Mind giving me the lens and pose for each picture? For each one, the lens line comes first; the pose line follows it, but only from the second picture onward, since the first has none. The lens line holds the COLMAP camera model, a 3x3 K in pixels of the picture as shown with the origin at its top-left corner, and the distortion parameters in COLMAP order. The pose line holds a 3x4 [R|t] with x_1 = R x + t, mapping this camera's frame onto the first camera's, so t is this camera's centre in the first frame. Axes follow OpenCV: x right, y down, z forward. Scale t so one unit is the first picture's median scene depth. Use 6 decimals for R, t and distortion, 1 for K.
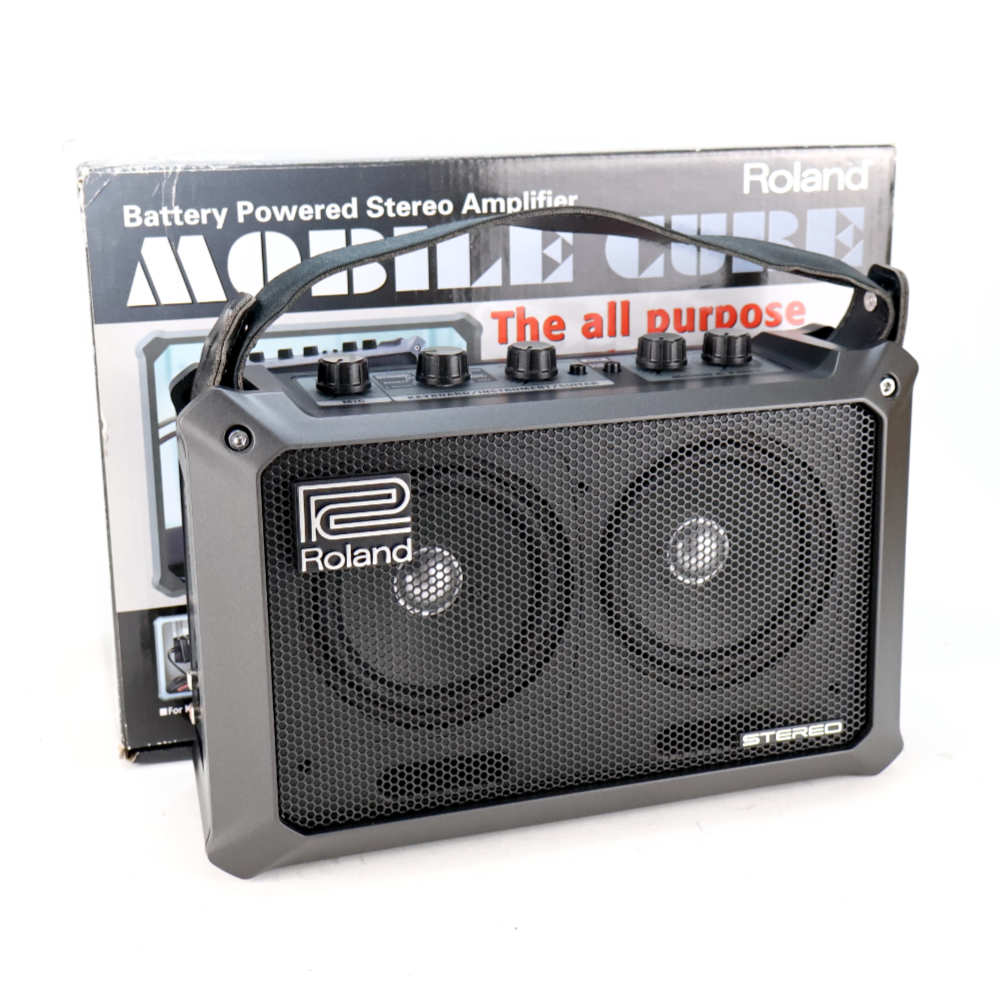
lens RADIAL K [[1575.9, 0, 500.0], [0, 1575.9, 500.0], [0, 0, 1]] dist [-0.005005, -0.013340]
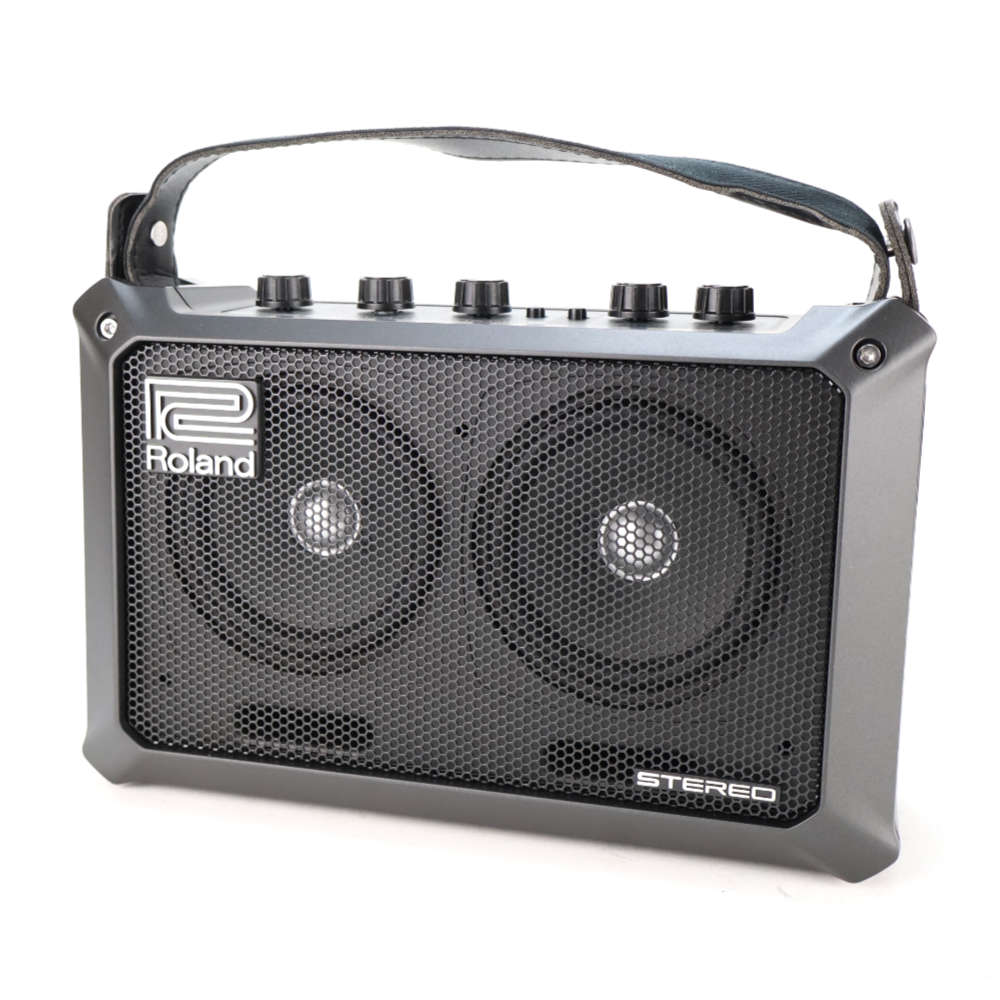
lens RADIAL K [[1575.9, 0, 500.0], [0, 1575.9, 500.0], [0, 0, 1]] dist [-0.005005, -0.013340]
pose [[0.814757, 0.137730, -0.563206, 0.591883], [-0.166919, 0.985970, -0.000357, 0.028258], [0.555256, 0.094301, 0.826316, 0.318197]]
